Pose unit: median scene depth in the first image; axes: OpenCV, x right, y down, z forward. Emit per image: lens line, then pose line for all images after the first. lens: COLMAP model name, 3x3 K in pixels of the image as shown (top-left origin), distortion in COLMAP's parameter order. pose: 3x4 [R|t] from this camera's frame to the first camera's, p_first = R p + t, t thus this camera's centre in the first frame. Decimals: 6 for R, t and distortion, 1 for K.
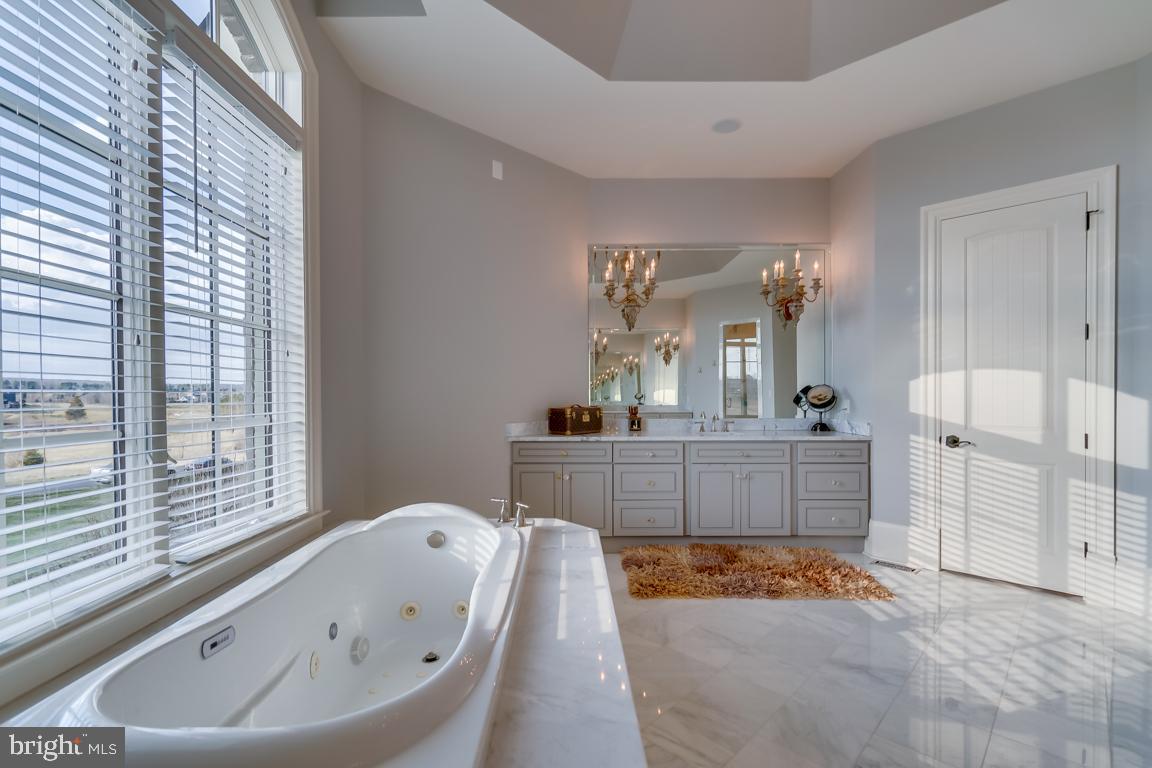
lens RADIAL K [[516.0, 0, 565.4], [0, 516.0, 395.8], [0, 0, 1]] dist [-0.000914, 0.000017]
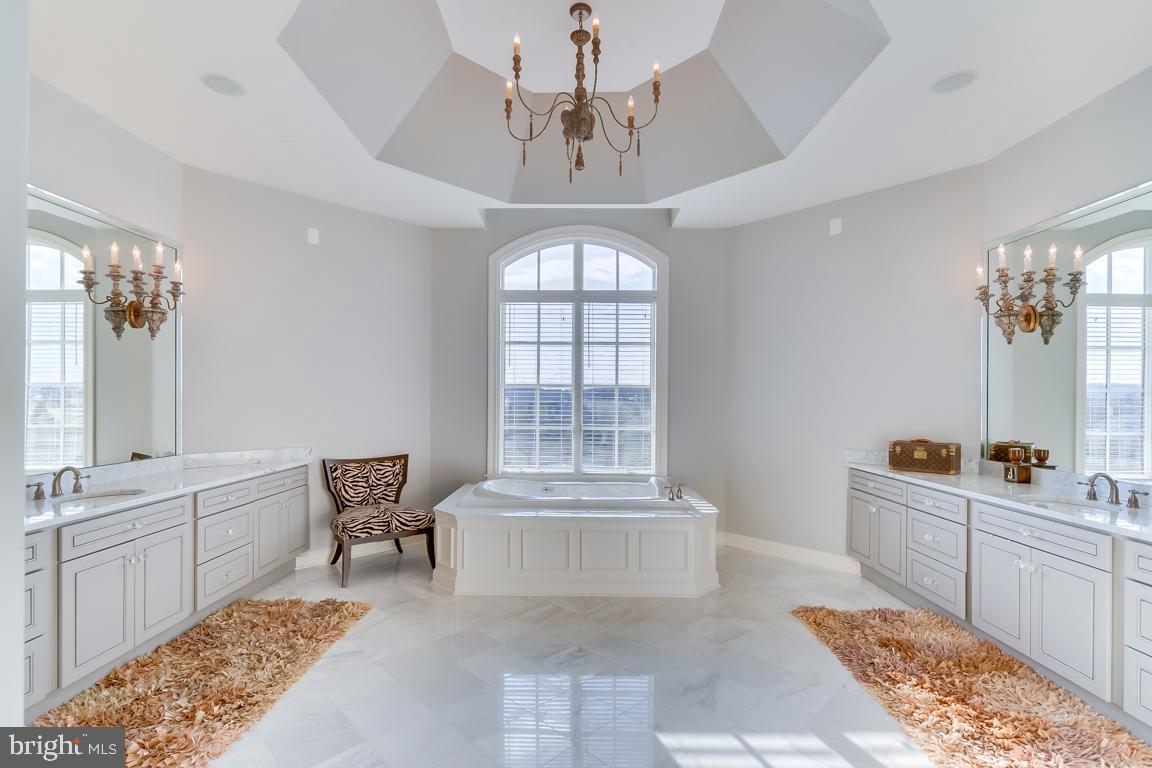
lens RADIAL K [[539.8, 0, 576.8], [0, 539.8, 401.7], [0, 0, 1]] dist [-0.001641, 0.000227]
pose [[-0.010703, 0.006860, -0.999919, 1.027952], [-0.015911, 0.999849, 0.007030, -0.048428], [0.999816, 0.015985, -0.010592, 0.431645]]
